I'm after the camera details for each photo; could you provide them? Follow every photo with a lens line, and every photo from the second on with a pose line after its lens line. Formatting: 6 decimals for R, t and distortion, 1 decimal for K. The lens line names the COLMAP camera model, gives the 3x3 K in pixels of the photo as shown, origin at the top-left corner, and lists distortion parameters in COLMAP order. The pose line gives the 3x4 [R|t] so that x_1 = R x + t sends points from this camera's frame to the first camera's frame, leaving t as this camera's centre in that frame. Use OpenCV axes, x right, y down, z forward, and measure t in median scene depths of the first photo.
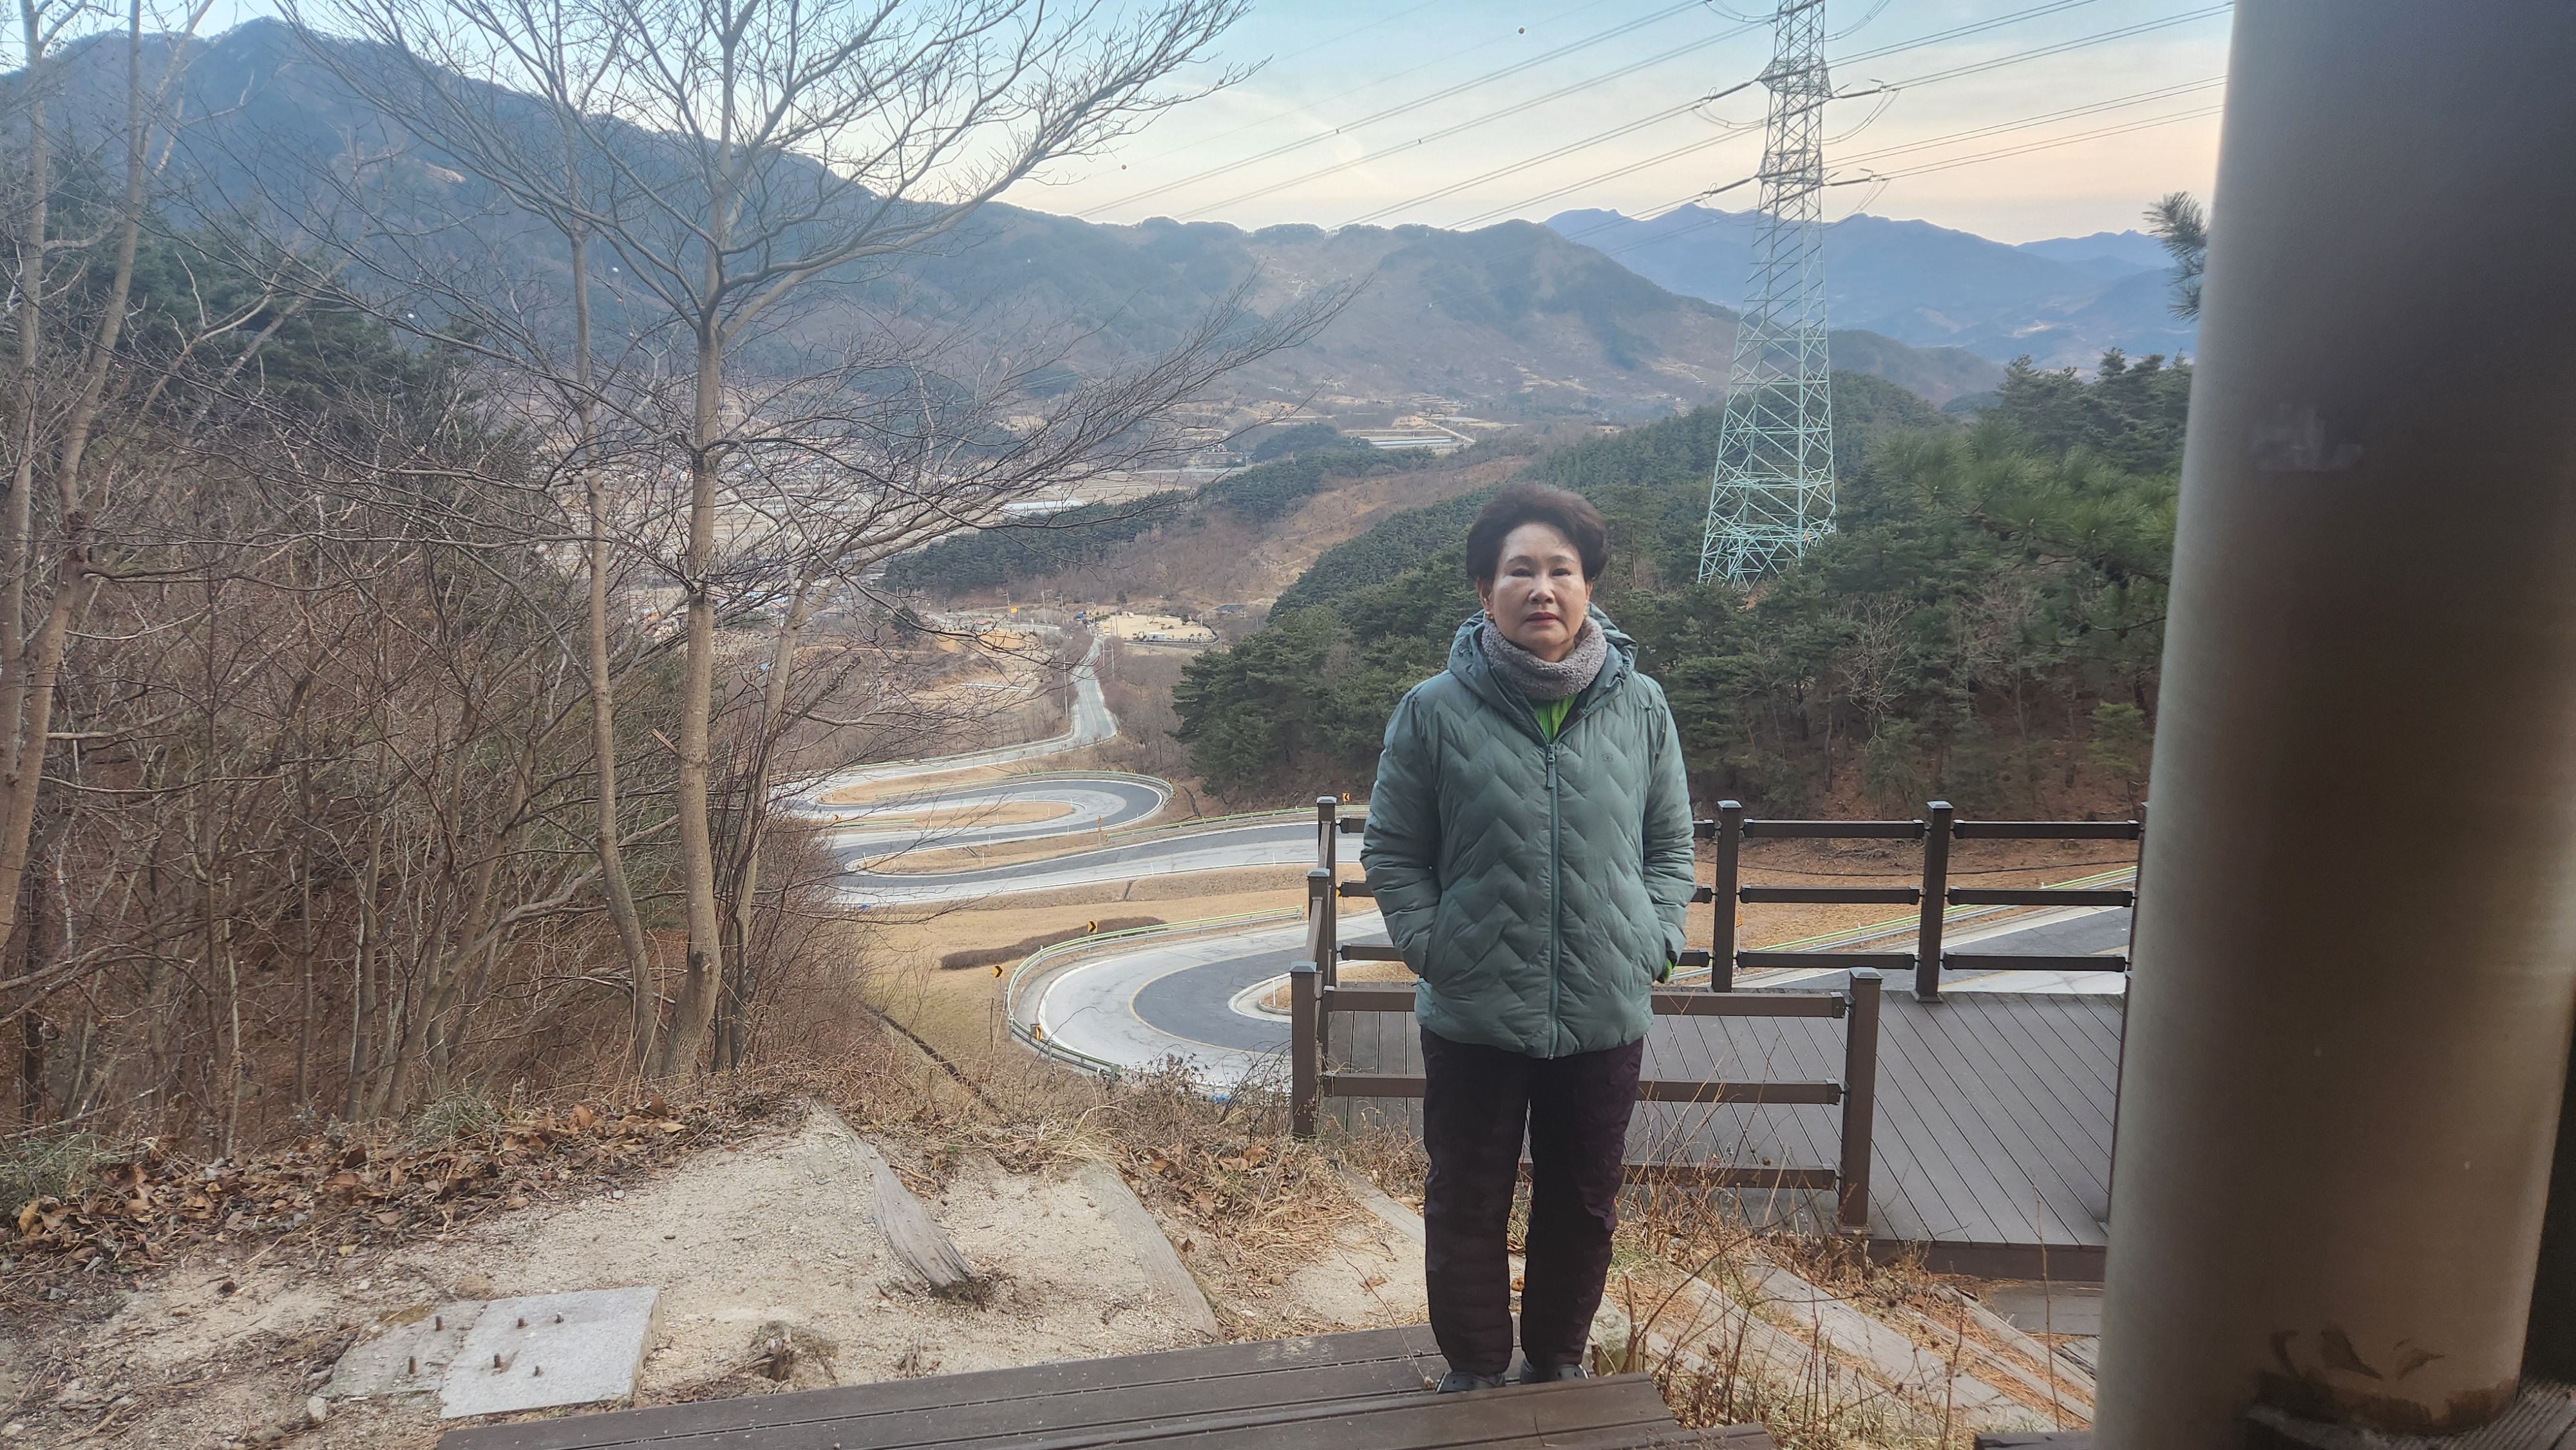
lens RADIAL K [[1727.9, 0, 1278.4], [0, 1727.9, 723.7], [0, 0, 1]] dist [0.102472, -0.120202]
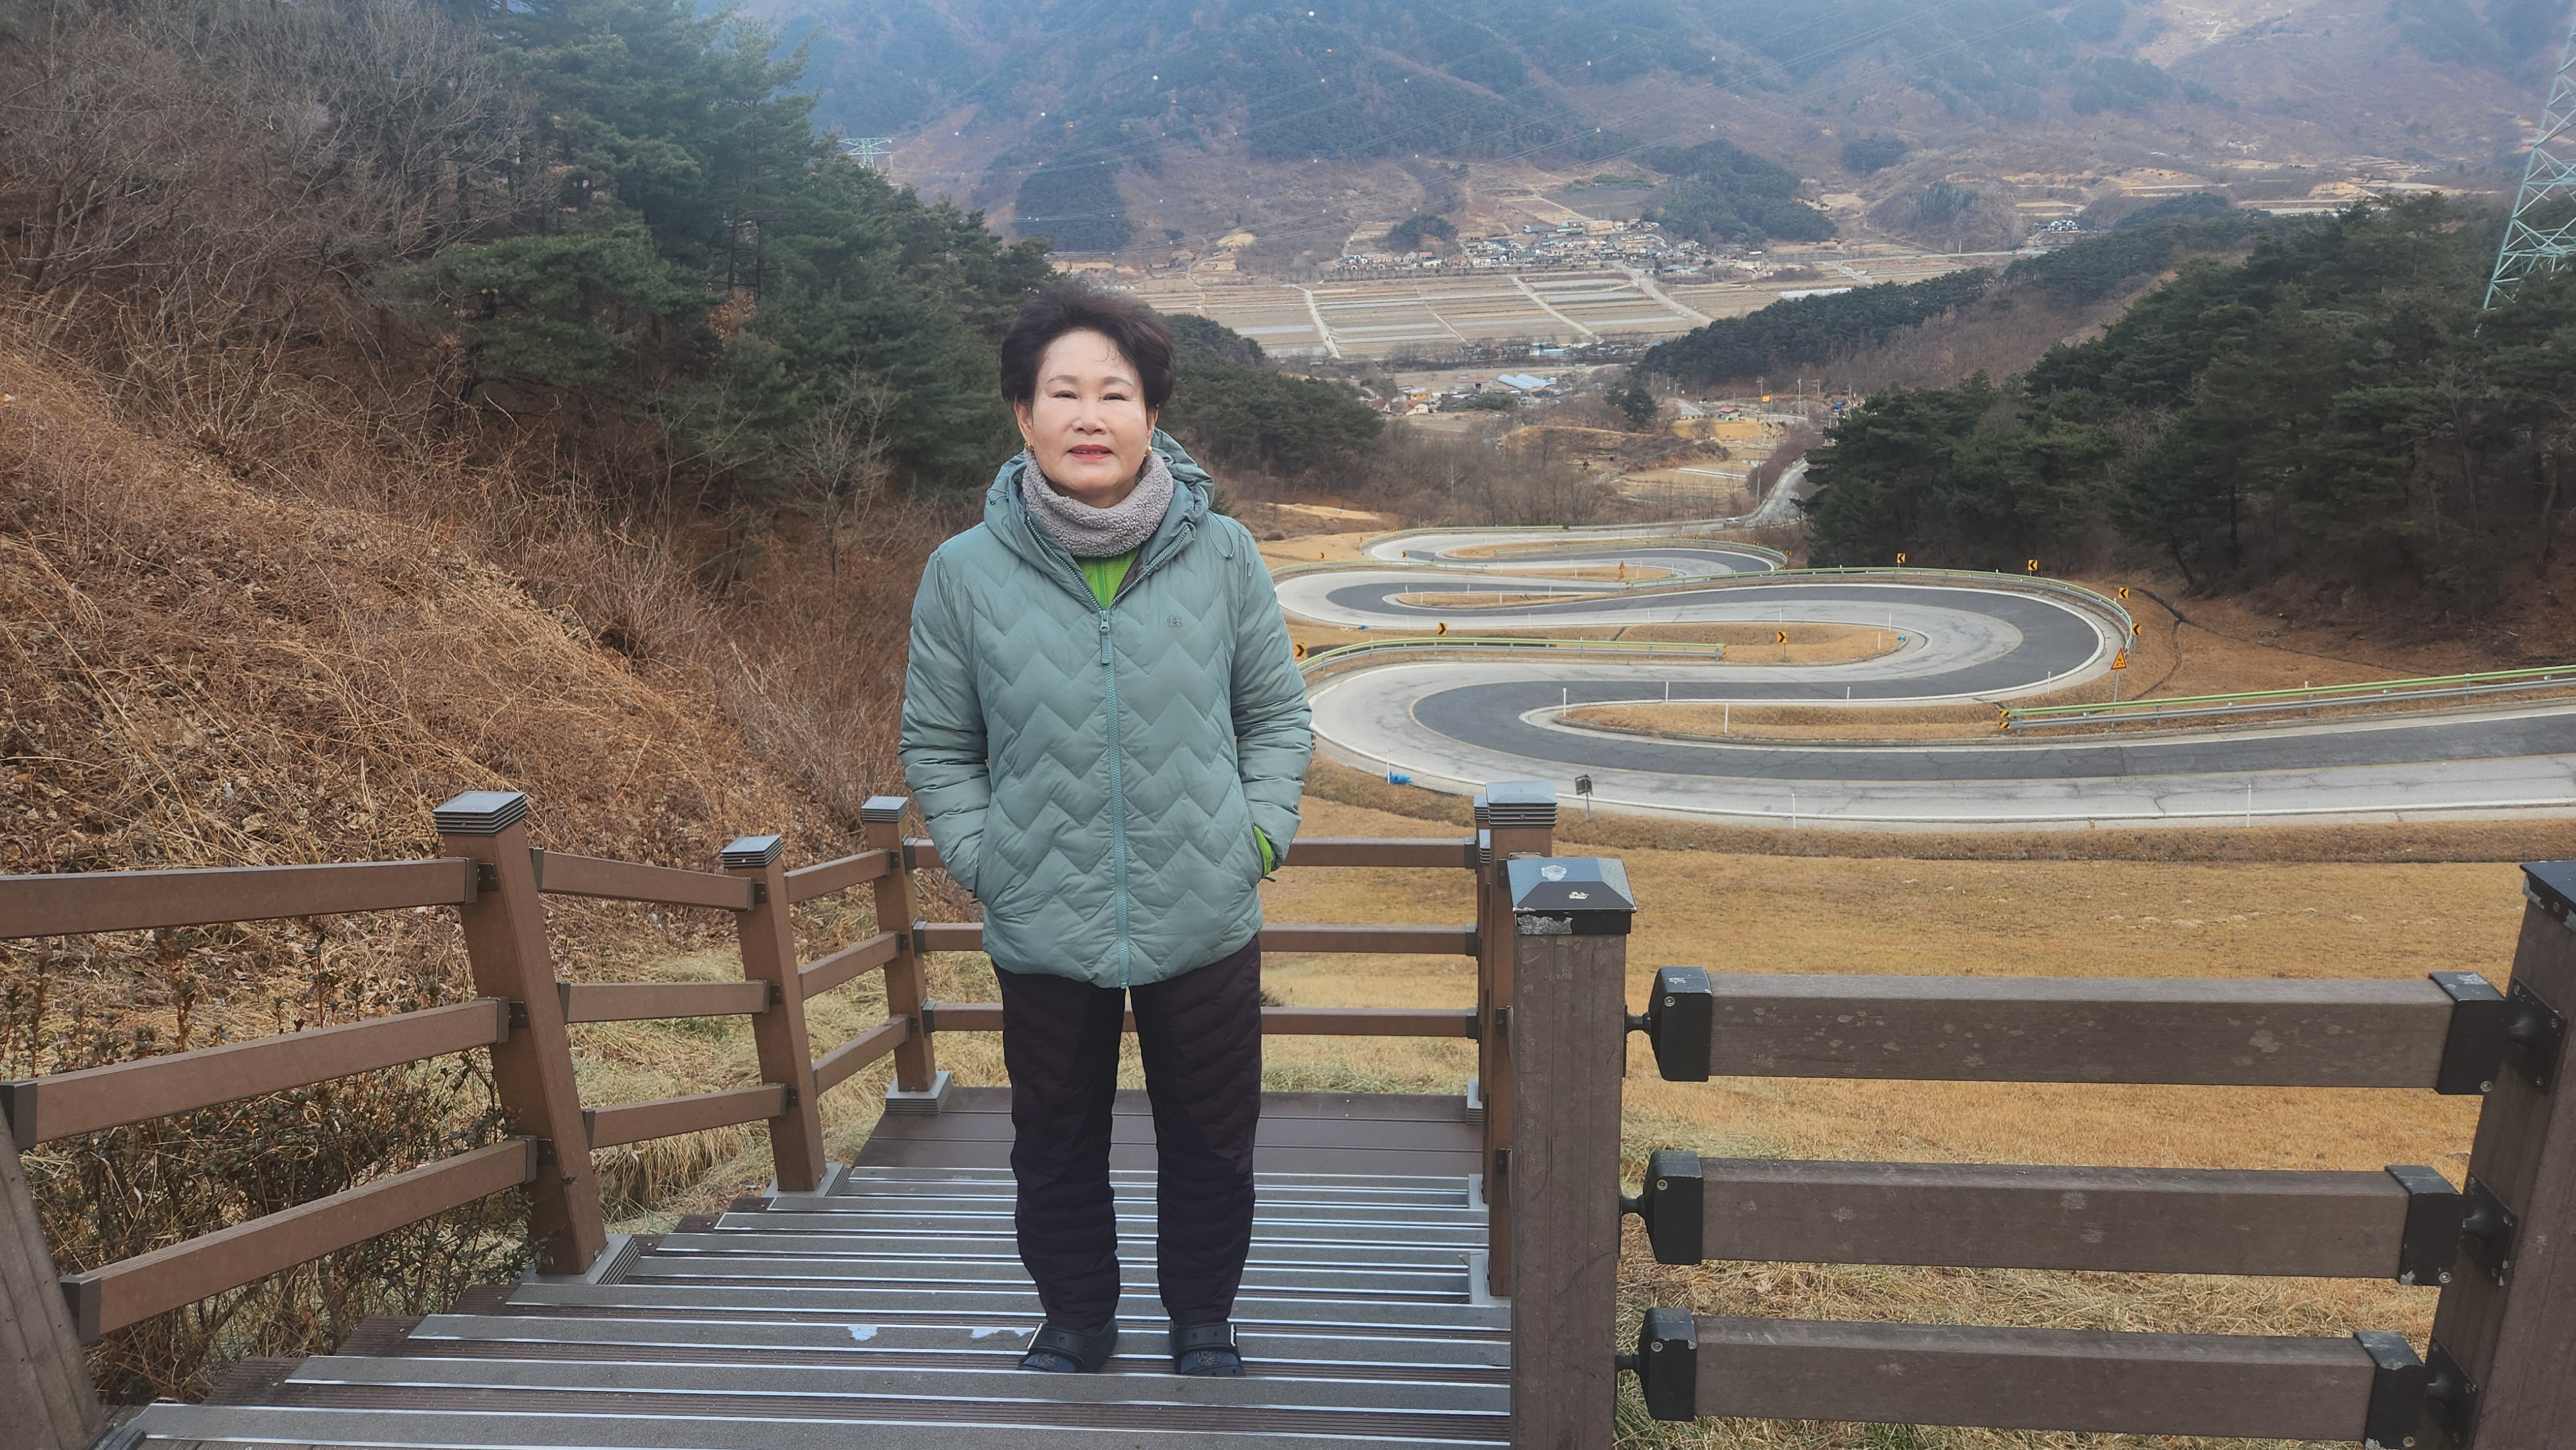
lens RADIAL K [[1732.0, 0, 1240.3], [0, 1732.0, 735.2], [0, 0, 1]] dist [0.084466, -0.070934]
pose [[0.890247, 0.123145, -0.438516, 0.091206], [-0.070926, 0.988494, 0.133601, 0.023922], [0.449922, -0.087835, 0.888738, 0.046209]]
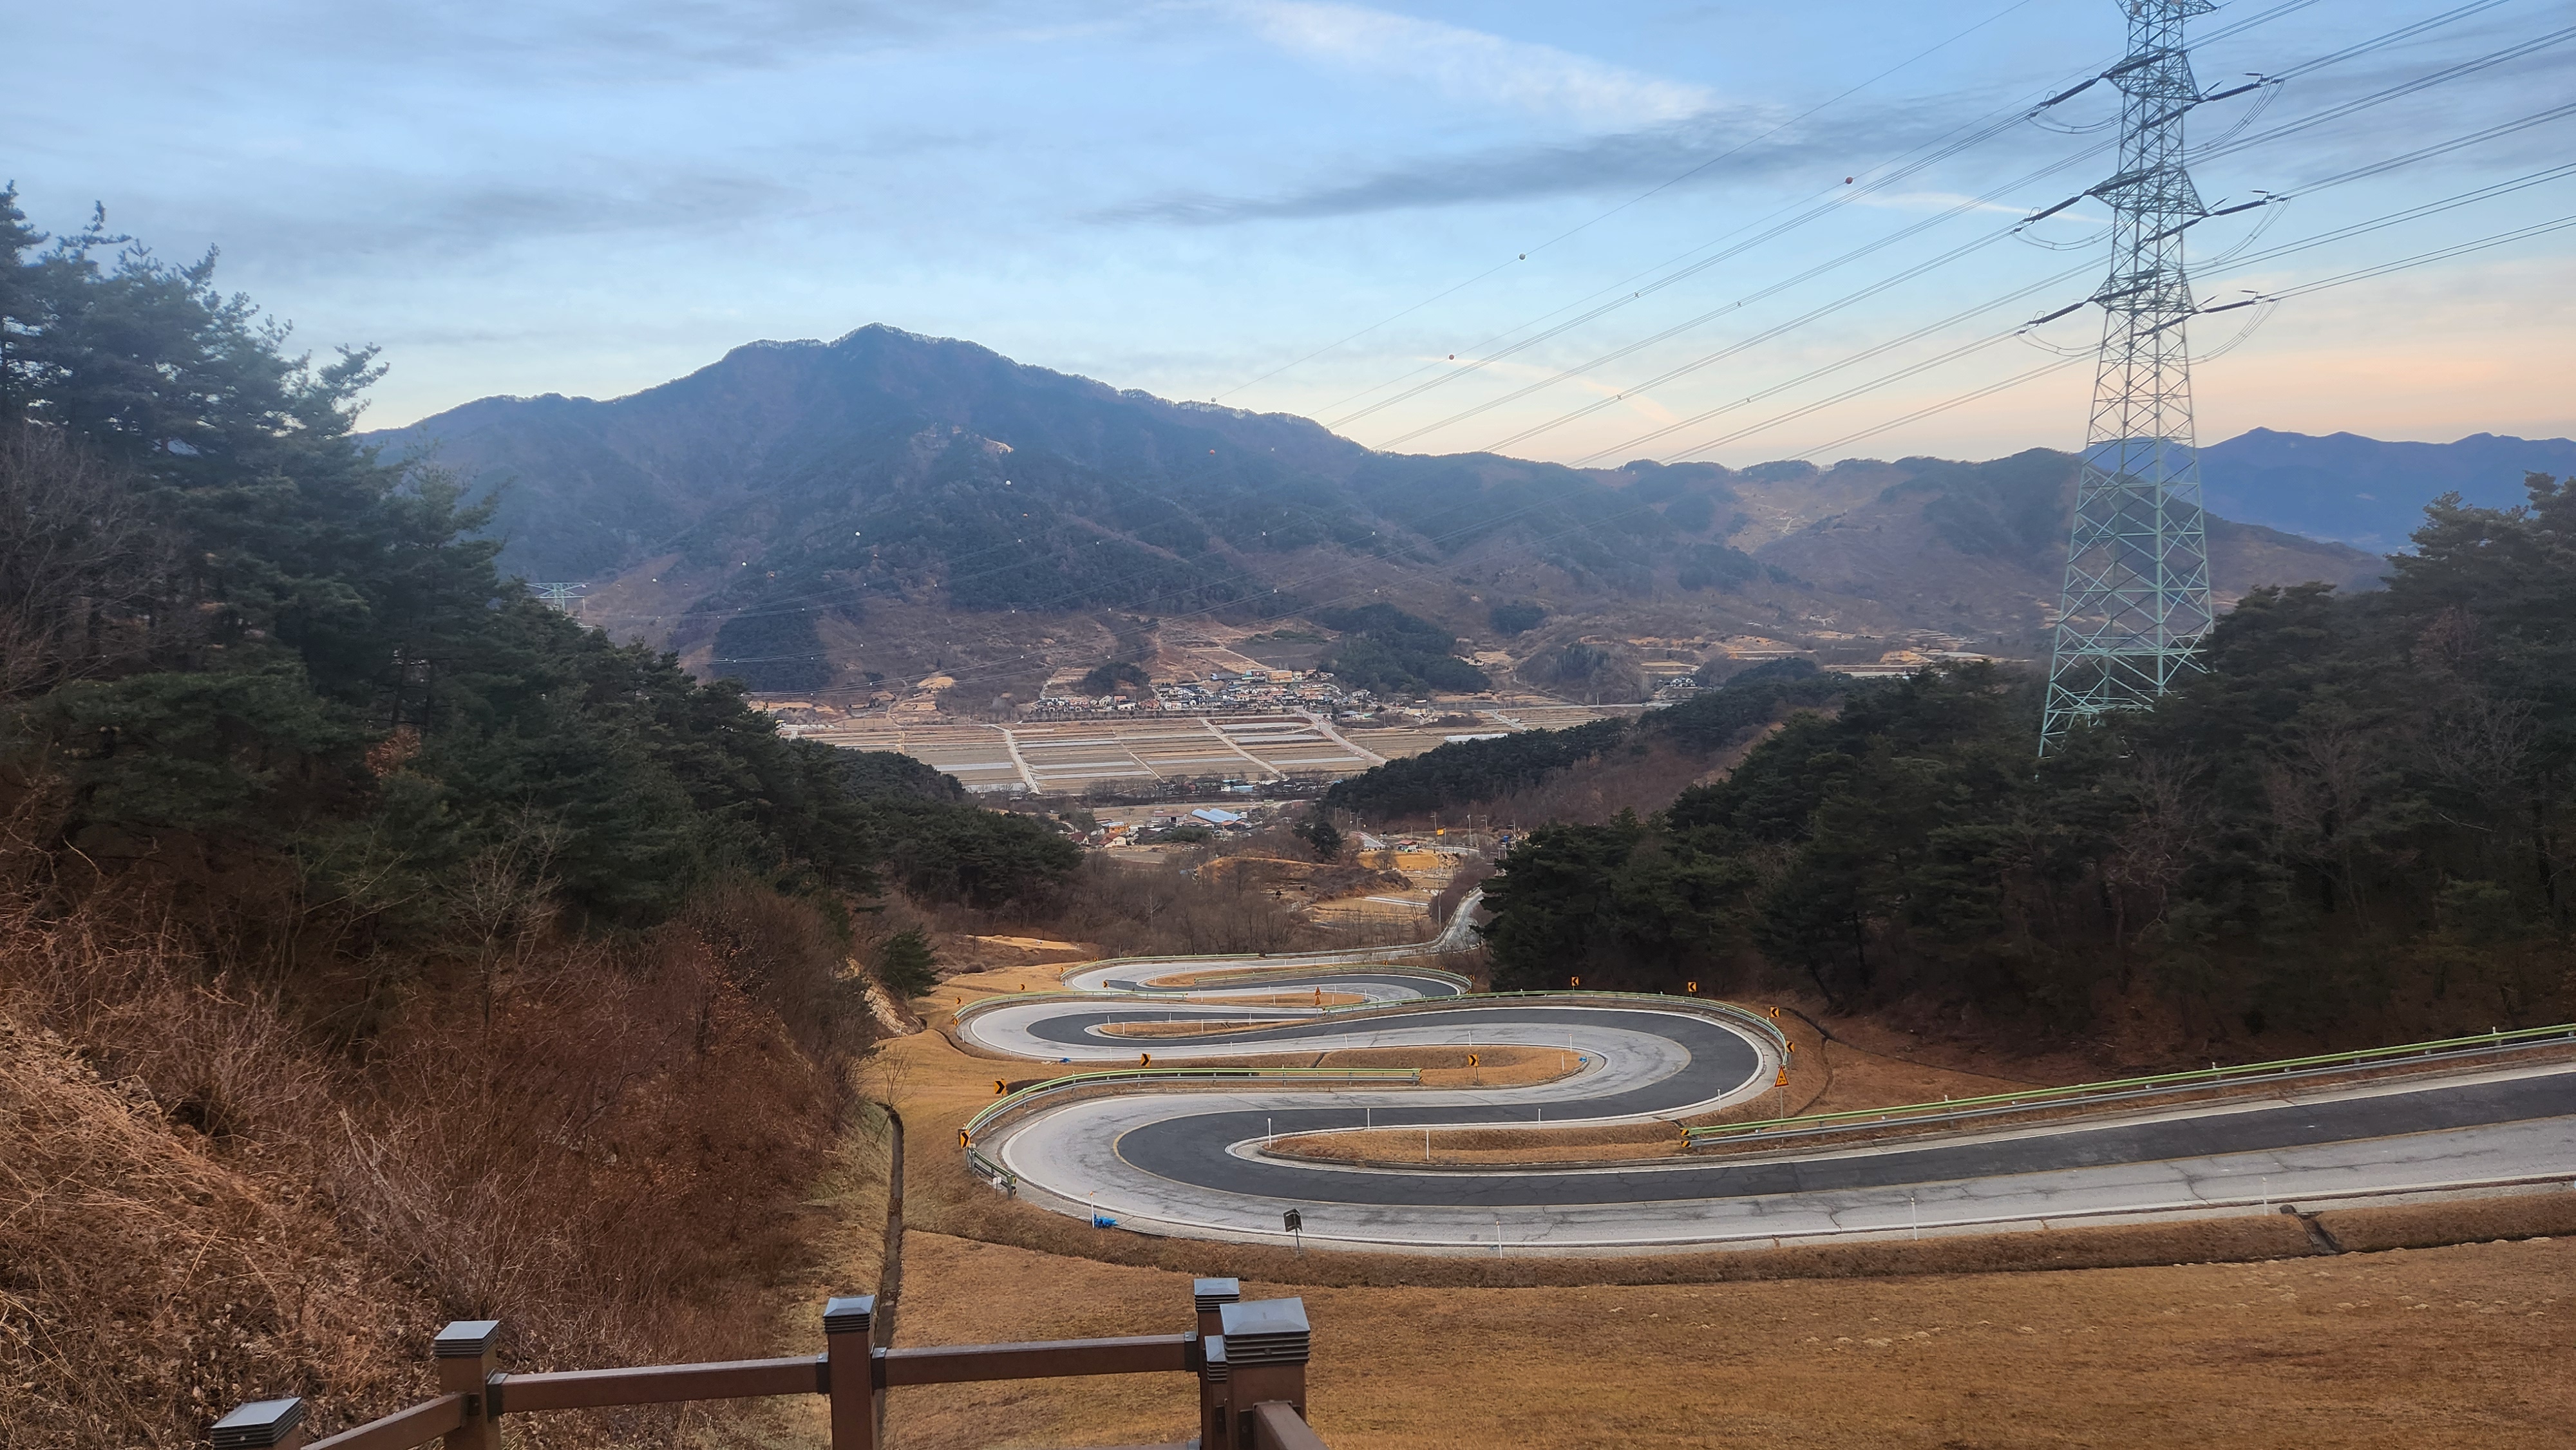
lens RADIAL K [[1722.9, 0, 1238.7], [0, 1722.9, 754.9], [0, 0, 1]] dist [0.094300, -0.083041]
pose [[0.954667, 0.020096, -0.296996, 0.090243], [-0.055708, 0.992153, -0.111936, 0.023726], [0.292416, 0.123407, 0.948295, 0.048712]]
